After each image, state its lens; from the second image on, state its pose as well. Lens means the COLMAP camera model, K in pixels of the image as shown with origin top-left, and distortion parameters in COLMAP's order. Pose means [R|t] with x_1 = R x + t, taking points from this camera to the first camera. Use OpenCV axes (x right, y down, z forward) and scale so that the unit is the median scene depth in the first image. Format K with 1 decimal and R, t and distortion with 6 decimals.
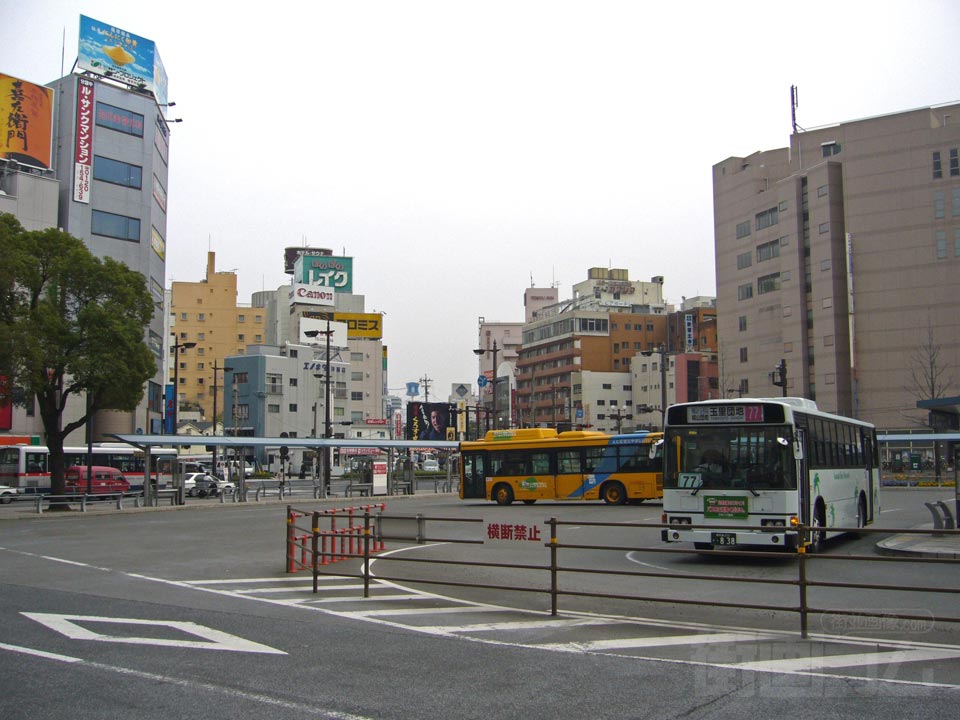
lens RADIAL K [[1030.7, 0, 506.9], [0, 1030.7, 362.1], [0, 0, 1]] dist [-0.061940, 0.000000]
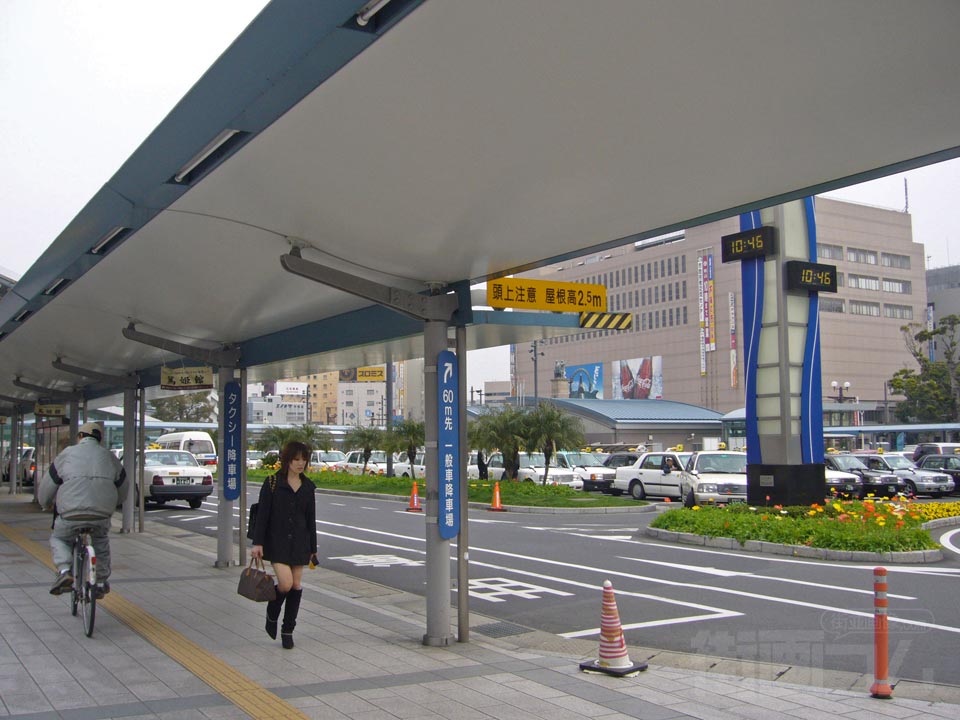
lens RADIAL K [[1030.7, 0, 484.4], [0, 1030.7, 365.0], [0, 0, 1]] dist [-0.061940, 0.000000]
pose [[0.920652, -0.031596, -0.389103, 1.035214], [0.036073, 0.999340, 0.004202, -0.075253], [0.388713, -0.017905, 0.921185, -0.772198]]
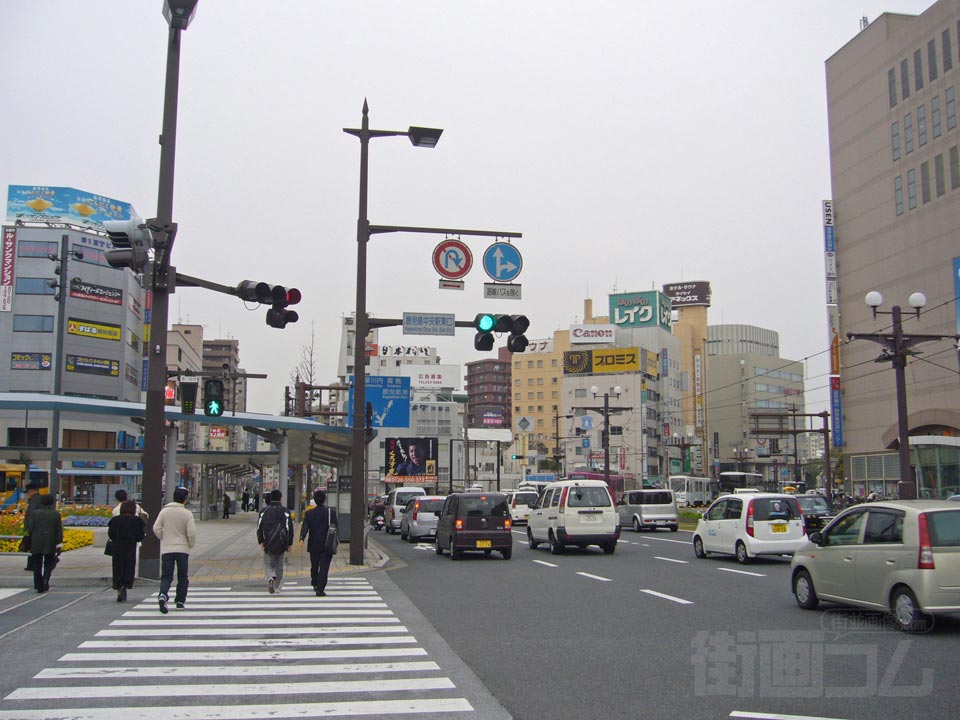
lens RADIAL K [[1030.7, 0, 477.0], [0, 1030.7, 362.3], [0, 0, 1]] dist [-0.061940, 0.000000]
pose [[0.703754, -0.080221, -0.705900, 0.690814], [0.055350, 0.996775, -0.058095, 0.025681], [0.708285, 0.001813, 0.705925, 0.274470]]
